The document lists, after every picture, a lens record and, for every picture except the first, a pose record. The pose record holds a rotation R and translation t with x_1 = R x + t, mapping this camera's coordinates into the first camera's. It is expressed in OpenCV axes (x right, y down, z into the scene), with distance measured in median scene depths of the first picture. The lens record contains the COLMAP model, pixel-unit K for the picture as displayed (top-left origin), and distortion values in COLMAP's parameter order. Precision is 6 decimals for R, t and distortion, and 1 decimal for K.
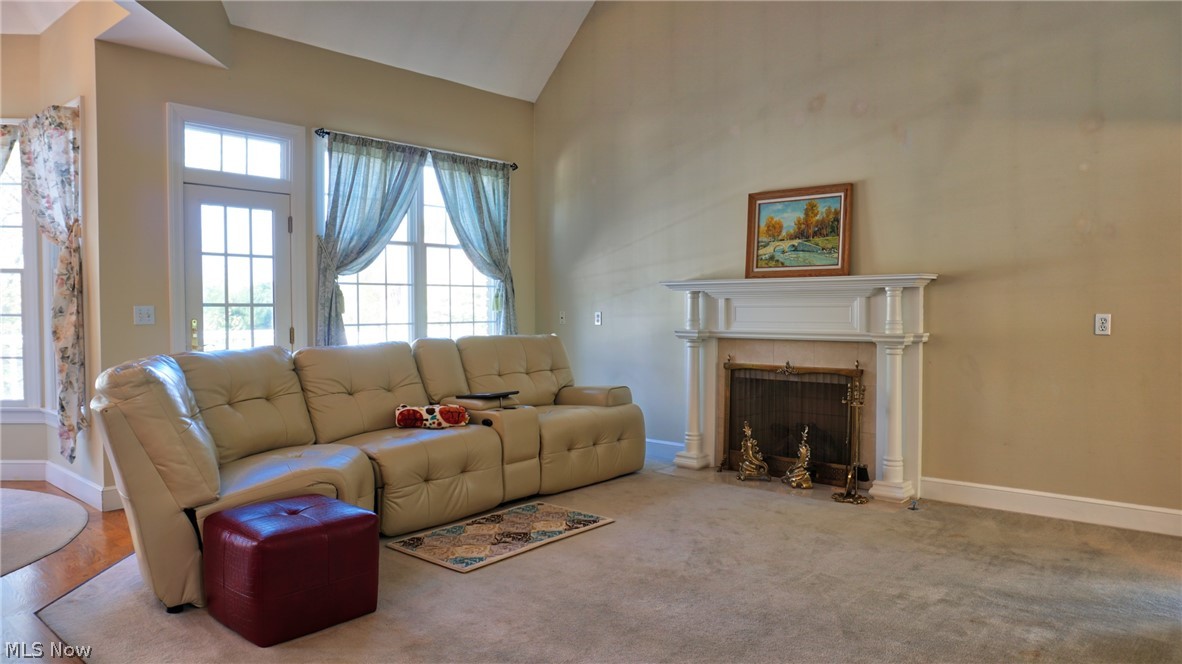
lens RADIAL K [[781.6, 0, 588.9], [0, 781.6, 336.0], [0, 0, 1]] dist [-0.029309, 0.009700]
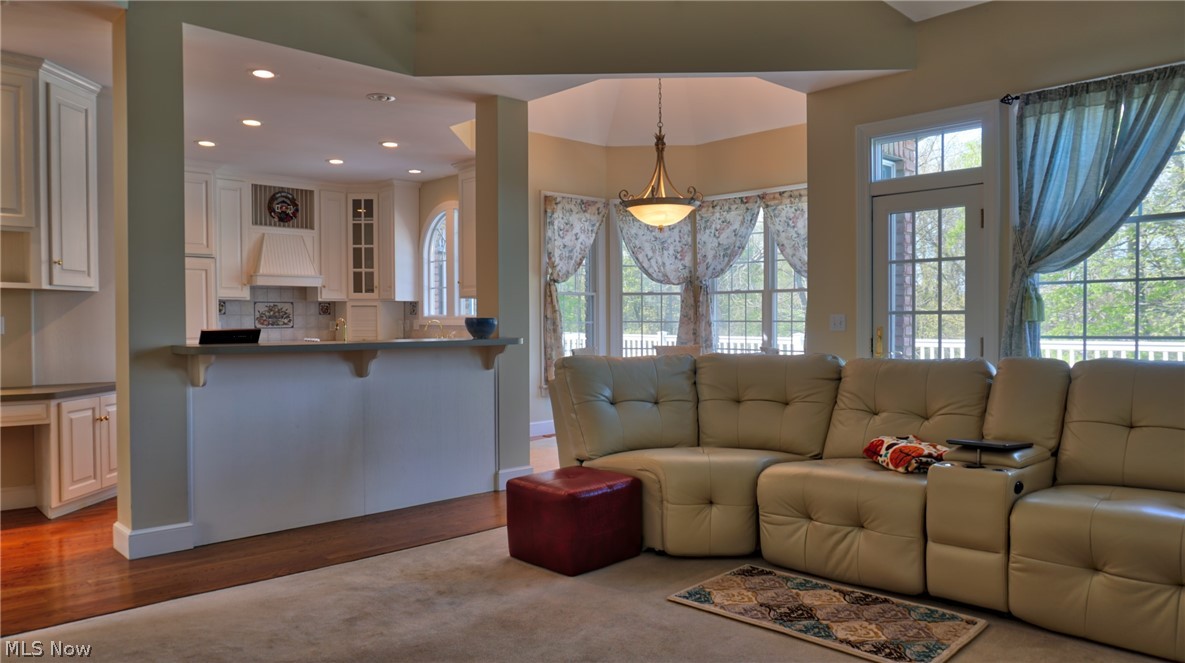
lens RADIAL K [[783.6, 0, 594.4], [0, 783.6, 334.4], [0, 0, 1]] dist [-0.029309, 0.009700]
pose [[-0.076018, 0.020936, -0.996887, 0.617444], [-0.027434, 0.999357, 0.023079, -0.027413], [0.996729, 0.029104, -0.075395, 0.770924]]
